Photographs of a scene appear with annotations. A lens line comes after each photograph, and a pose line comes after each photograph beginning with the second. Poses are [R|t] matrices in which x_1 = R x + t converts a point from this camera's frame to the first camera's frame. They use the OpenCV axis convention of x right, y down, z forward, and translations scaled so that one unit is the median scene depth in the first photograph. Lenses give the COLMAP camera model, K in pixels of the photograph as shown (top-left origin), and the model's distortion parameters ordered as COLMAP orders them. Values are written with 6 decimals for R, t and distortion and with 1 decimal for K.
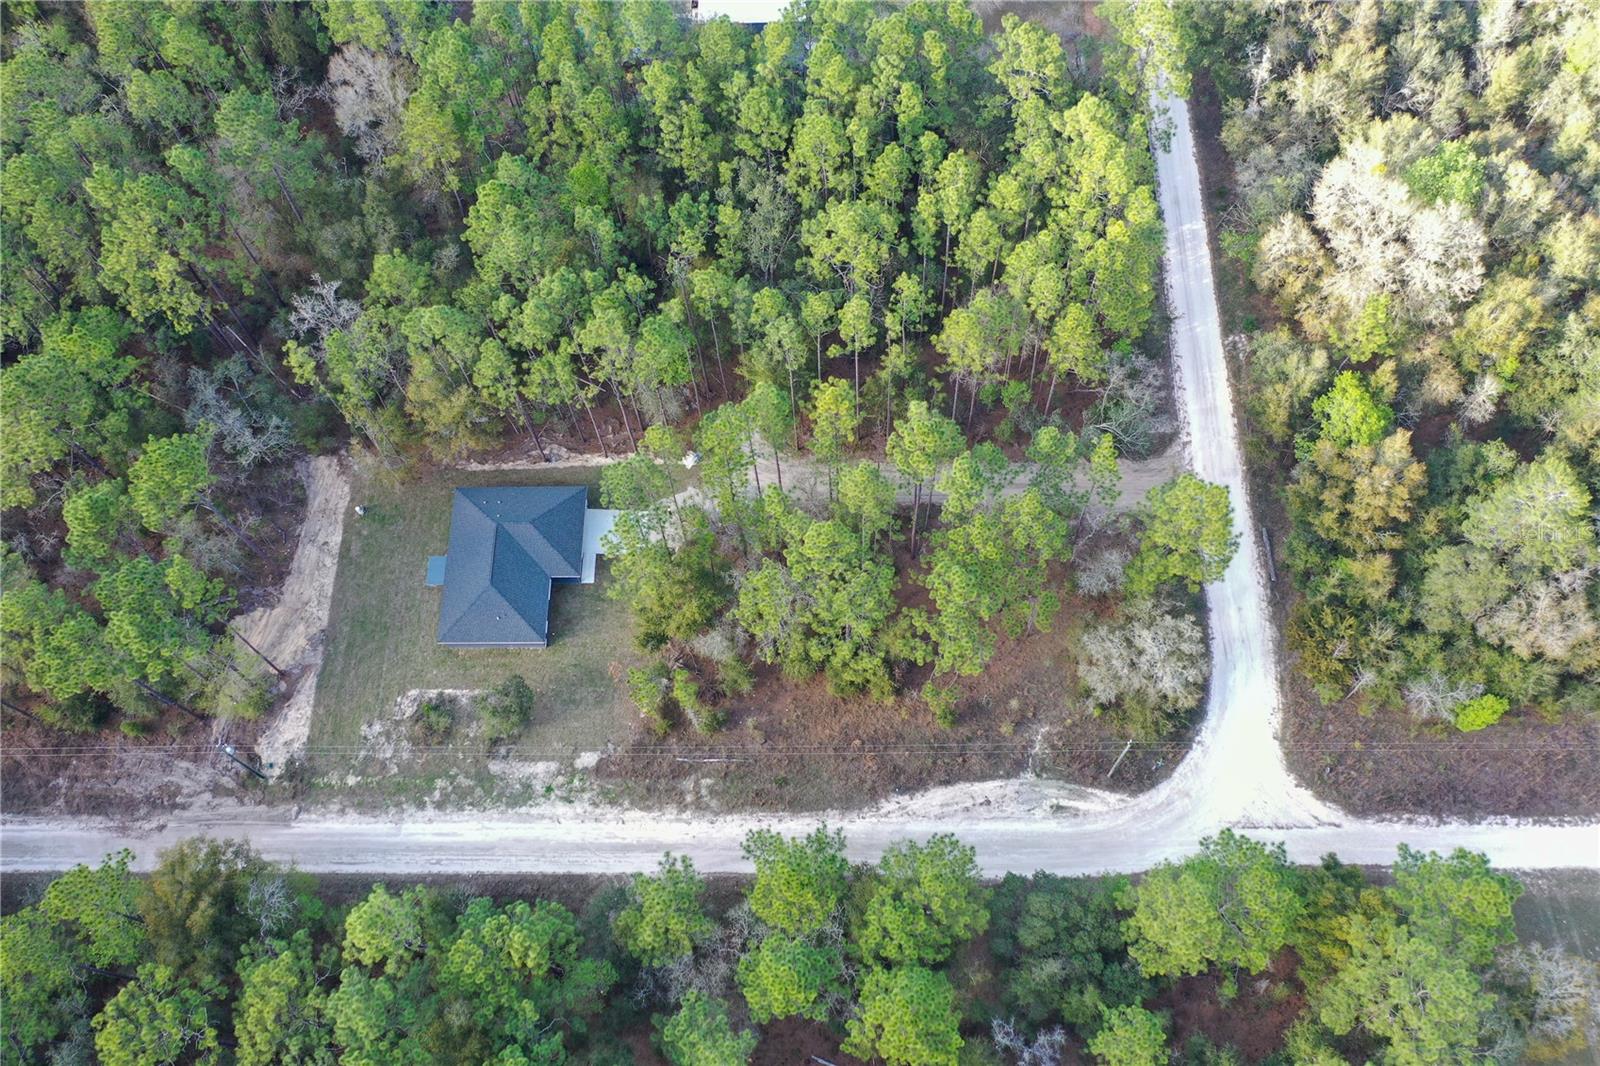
lens RADIAL K [[1321.1, 0, 800.0], [0, 1321.1, 533.0], [0, 0, 1]] dist [-0.002456, -0.000046]
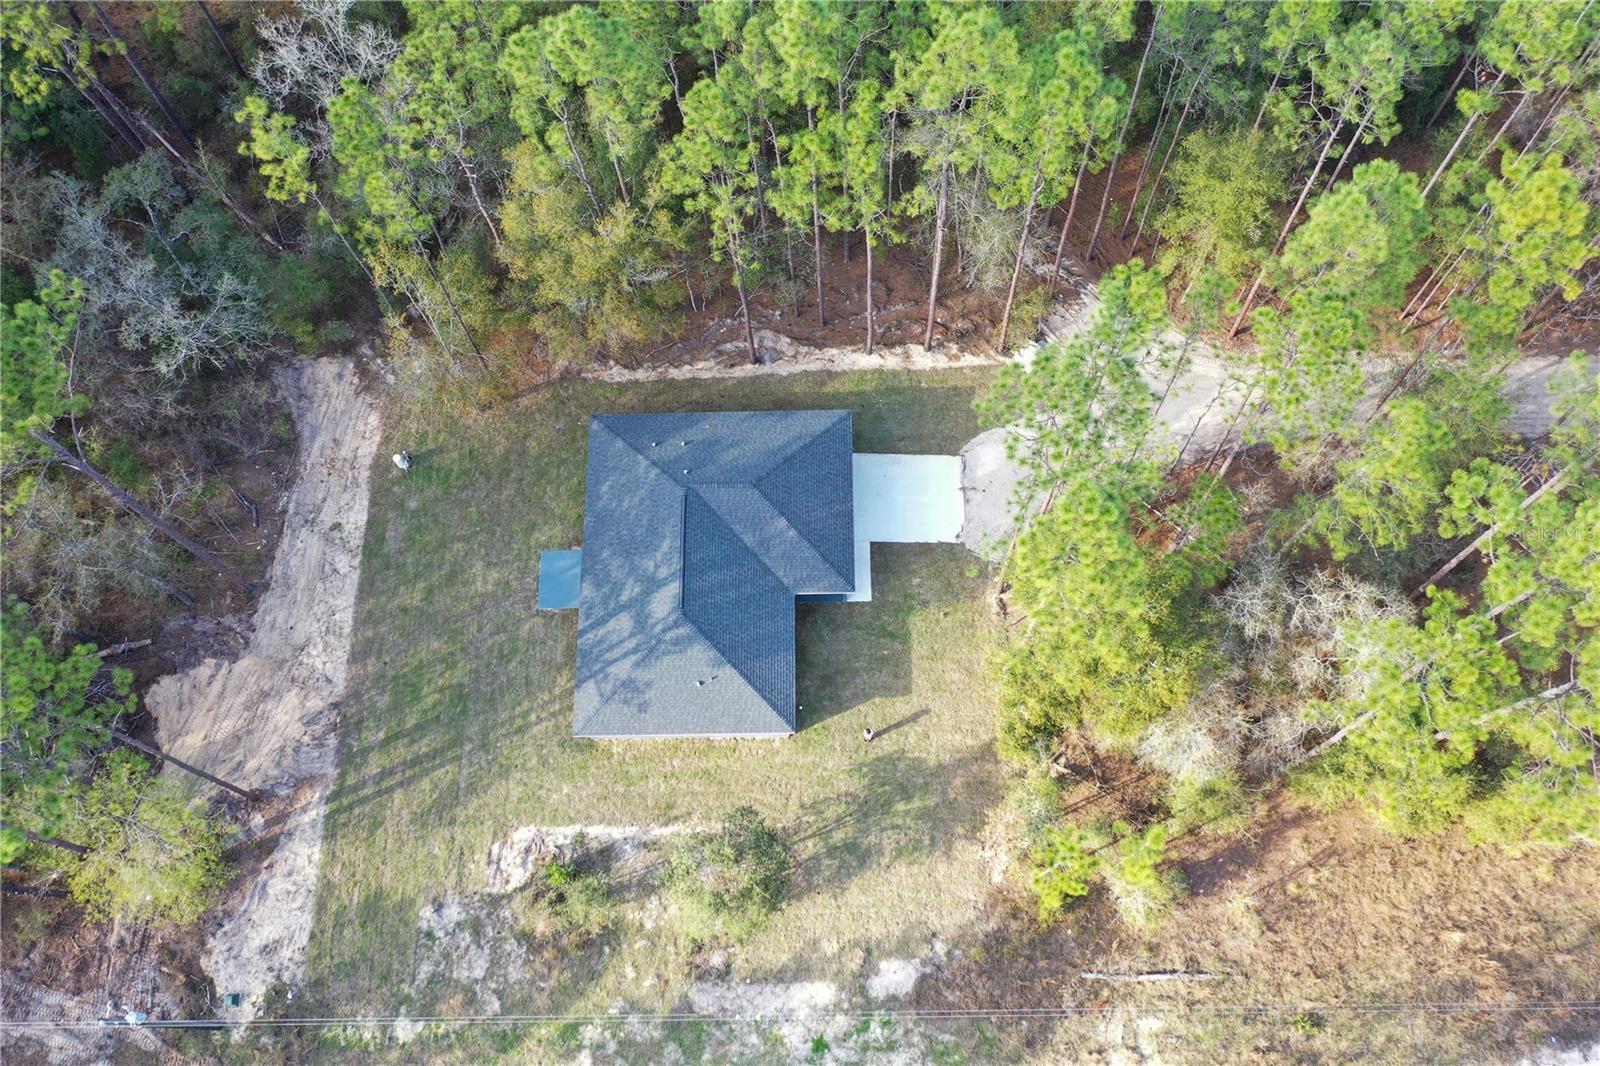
lens RADIAL K [[1285.5, 0, 802.1], [0, 1285.5, 480.5], [0, 0, 1]] dist [-0.001069, -0.001558]
pose [[0.999840, -0.012538, 0.012777, -0.193688], [0.012185, 0.999553, 0.027290, -0.022646], [-0.013113, -0.027129, 0.999546, 0.523762]]
